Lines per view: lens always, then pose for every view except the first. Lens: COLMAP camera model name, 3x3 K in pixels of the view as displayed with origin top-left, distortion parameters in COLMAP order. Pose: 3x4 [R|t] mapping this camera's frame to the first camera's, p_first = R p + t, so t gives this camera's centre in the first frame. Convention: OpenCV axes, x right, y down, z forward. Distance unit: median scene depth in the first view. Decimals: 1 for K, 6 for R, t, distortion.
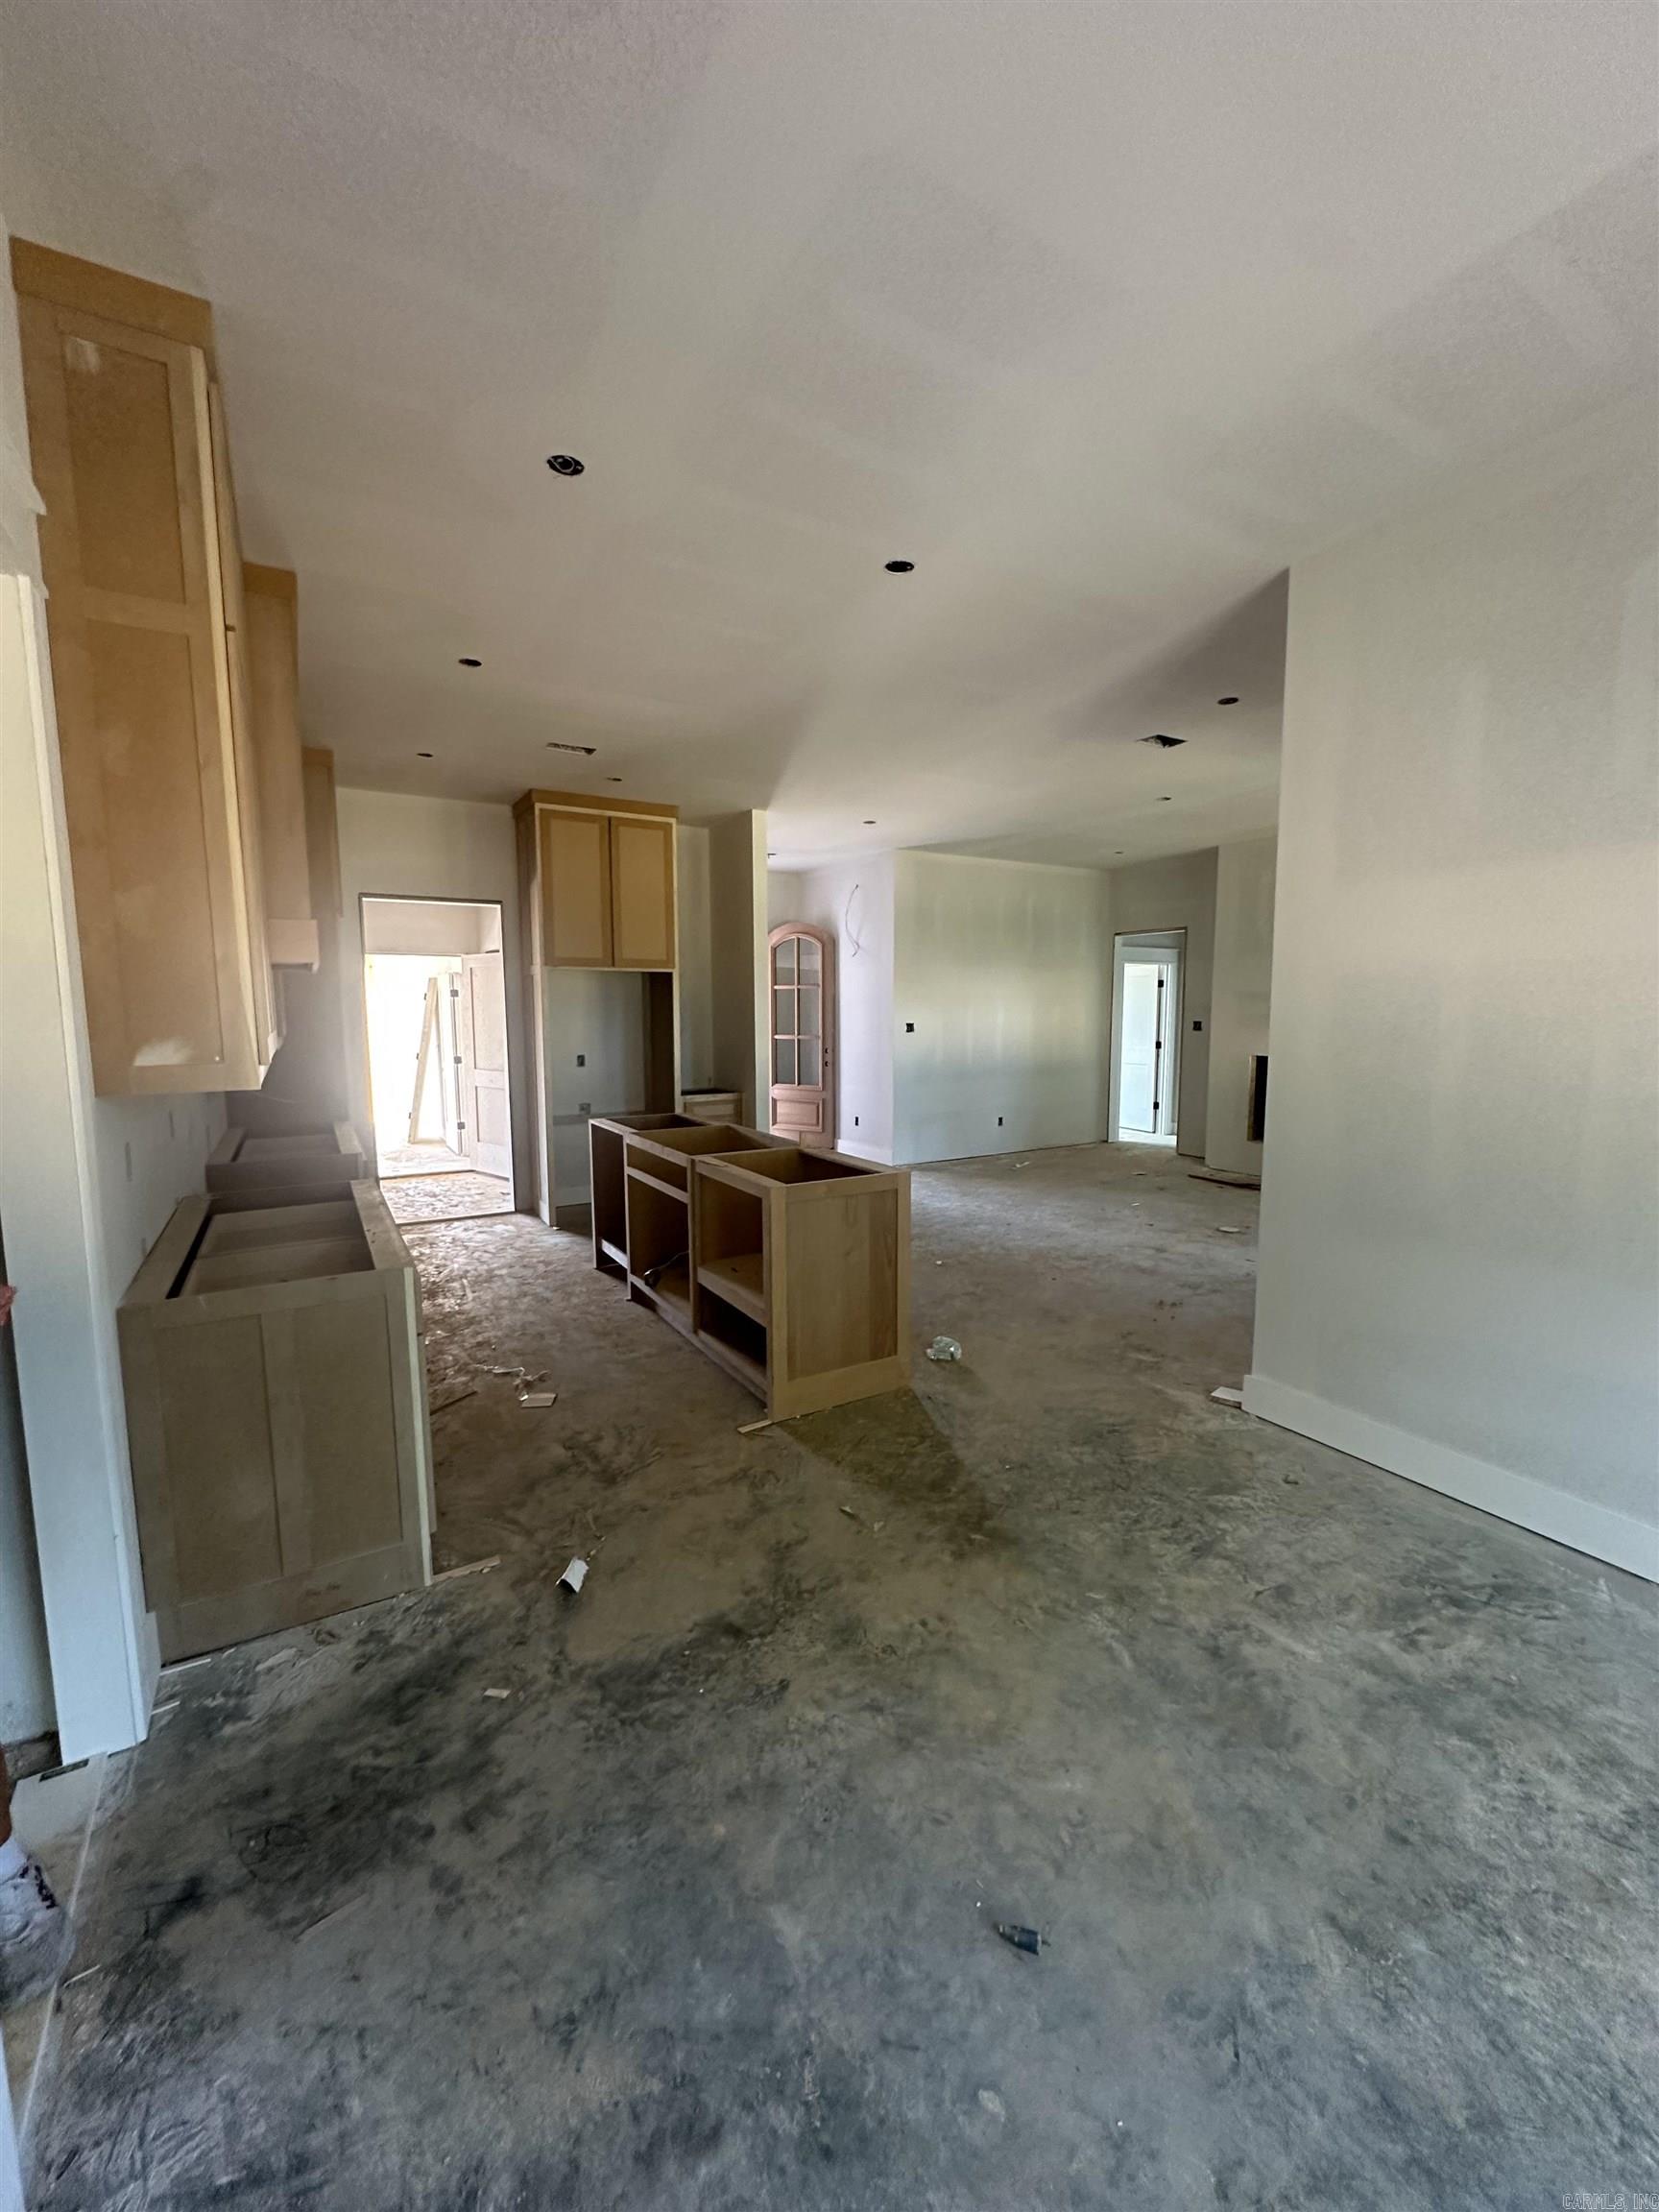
lens RADIAL K [[880.9, 0, 833.3], [0, 880.9, 1105.4], [0, 0, 1]] dist [-0.001861, -0.000023]
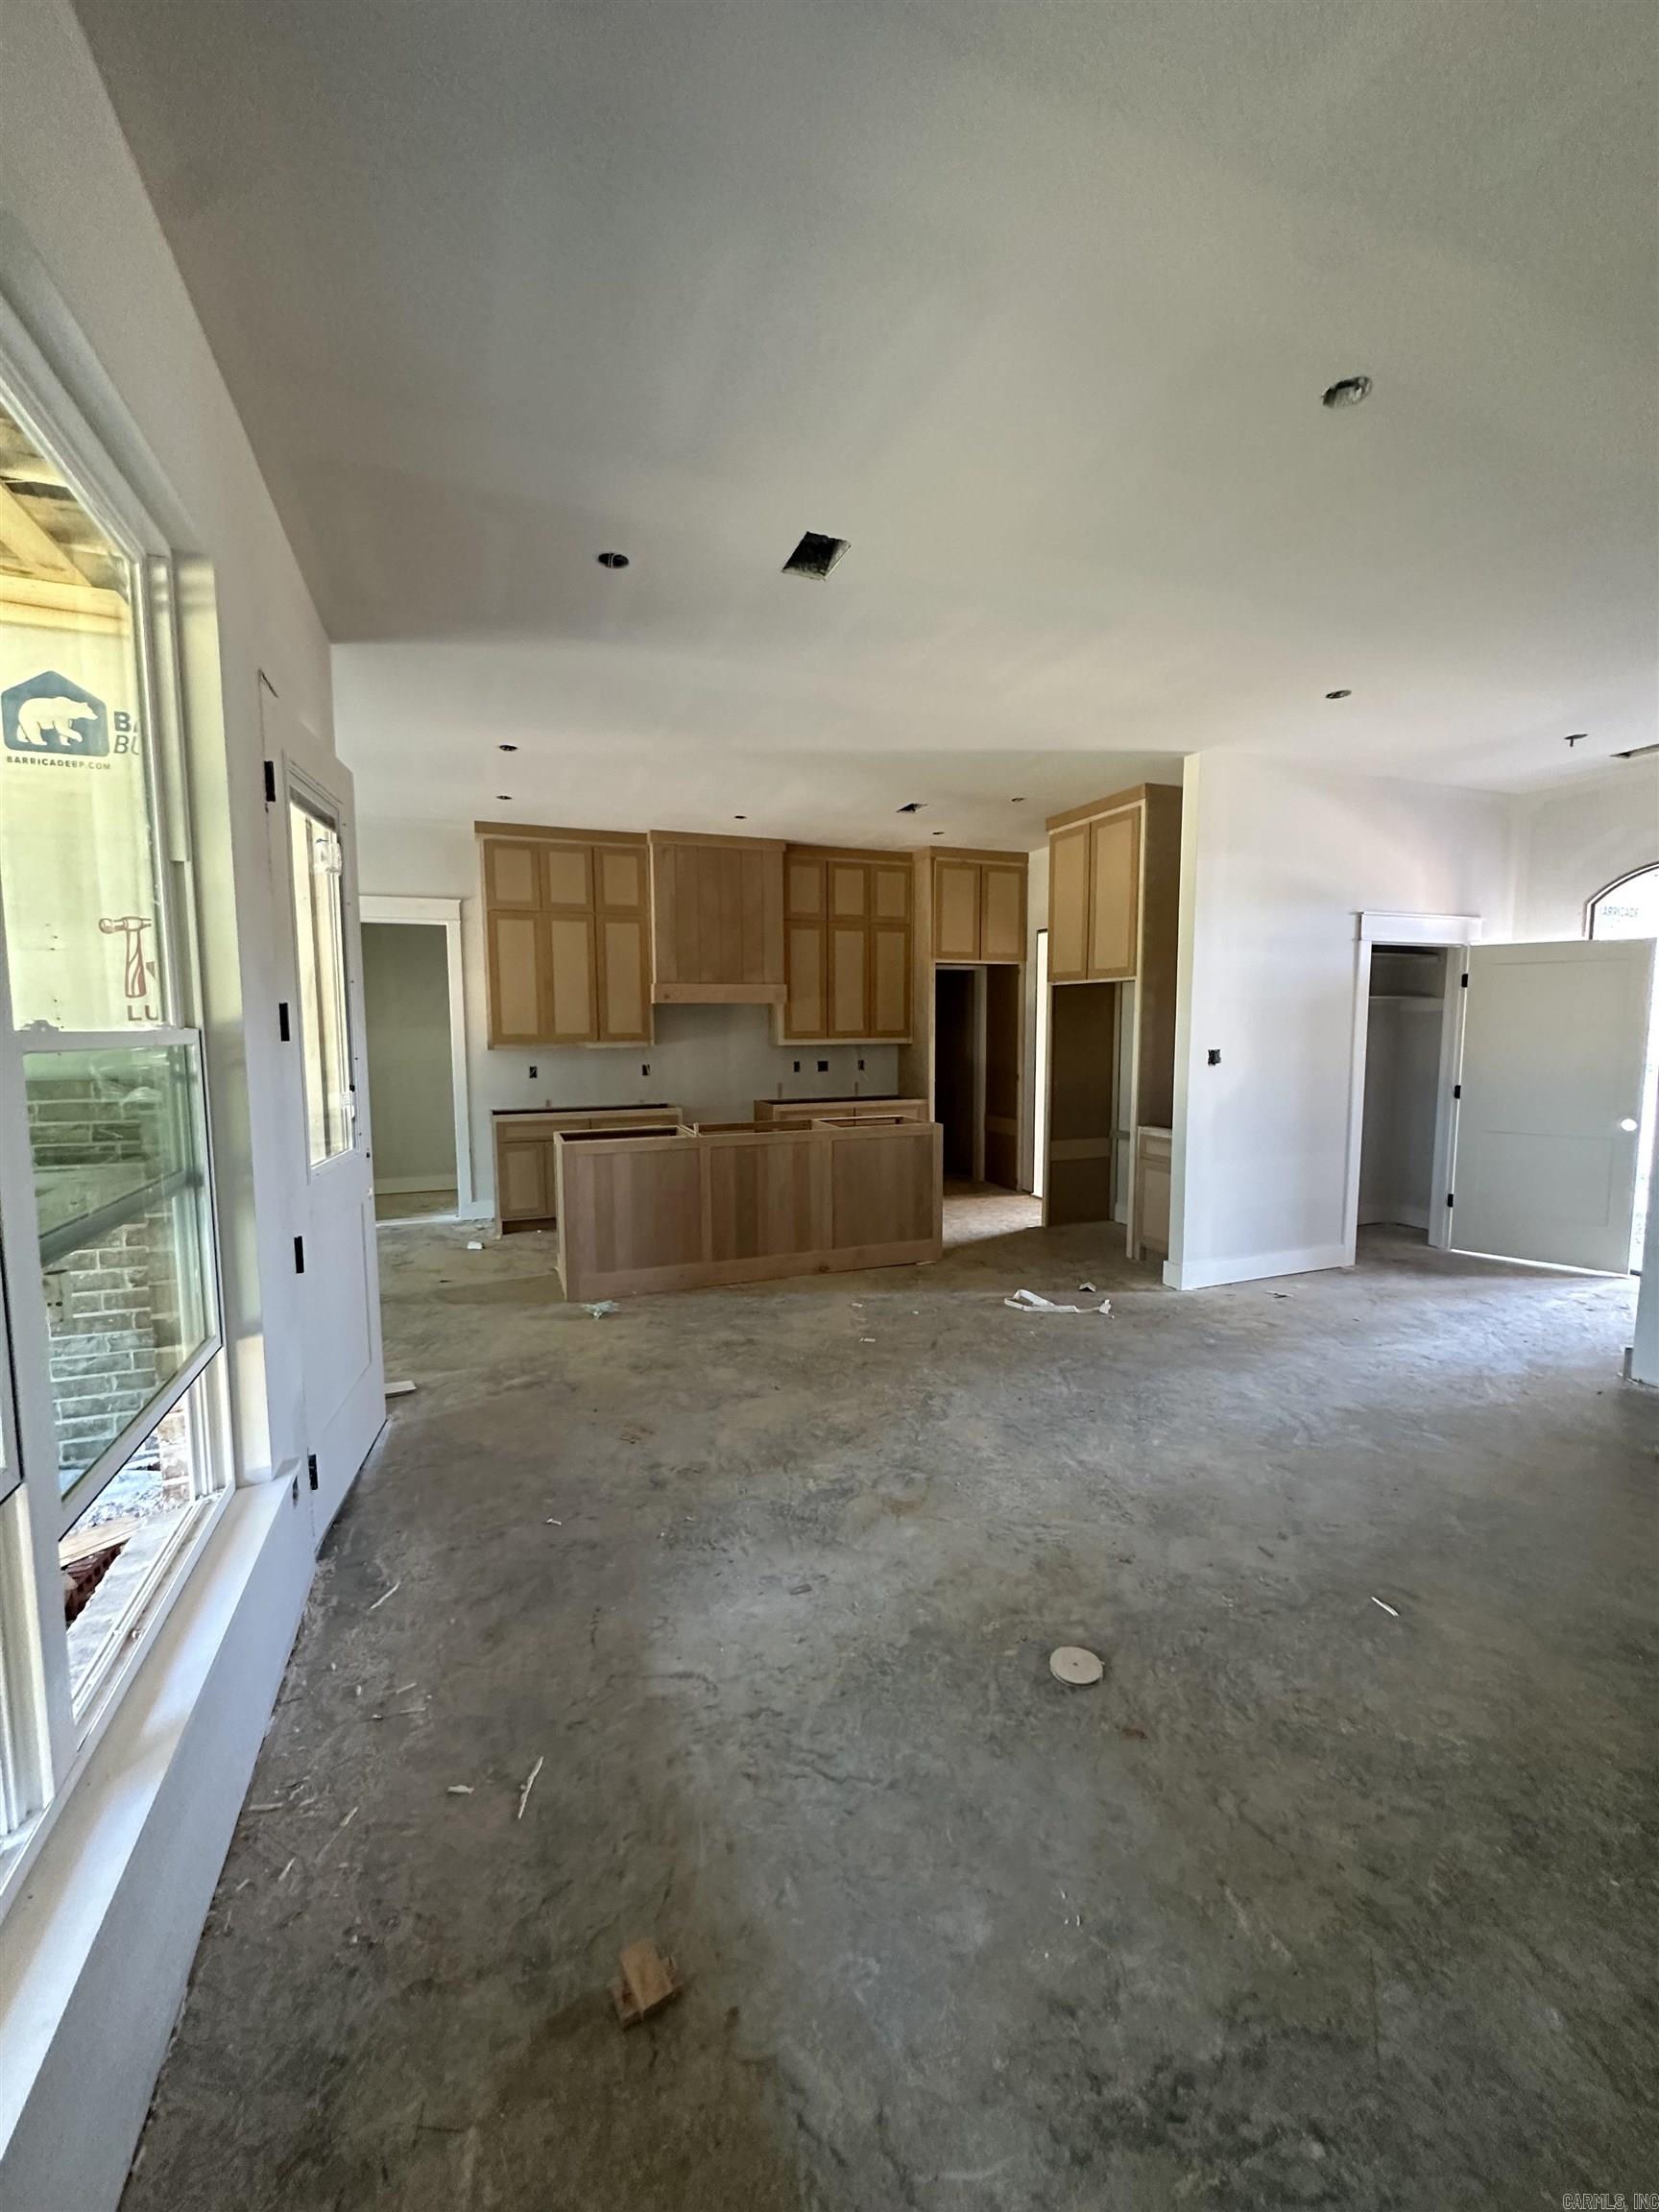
lens RADIAL K [[880.9, 0, 830.9], [0, 880.9, 1110.8], [0, 0, 1]] dist [-0.001861, -0.000023]
pose [[-0.175884, 0.092052, -0.980098, 1.107001], [-0.101512, 0.988615, 0.111069, -0.140347], [0.979163, 0.119026, -0.164537, 1.330084]]
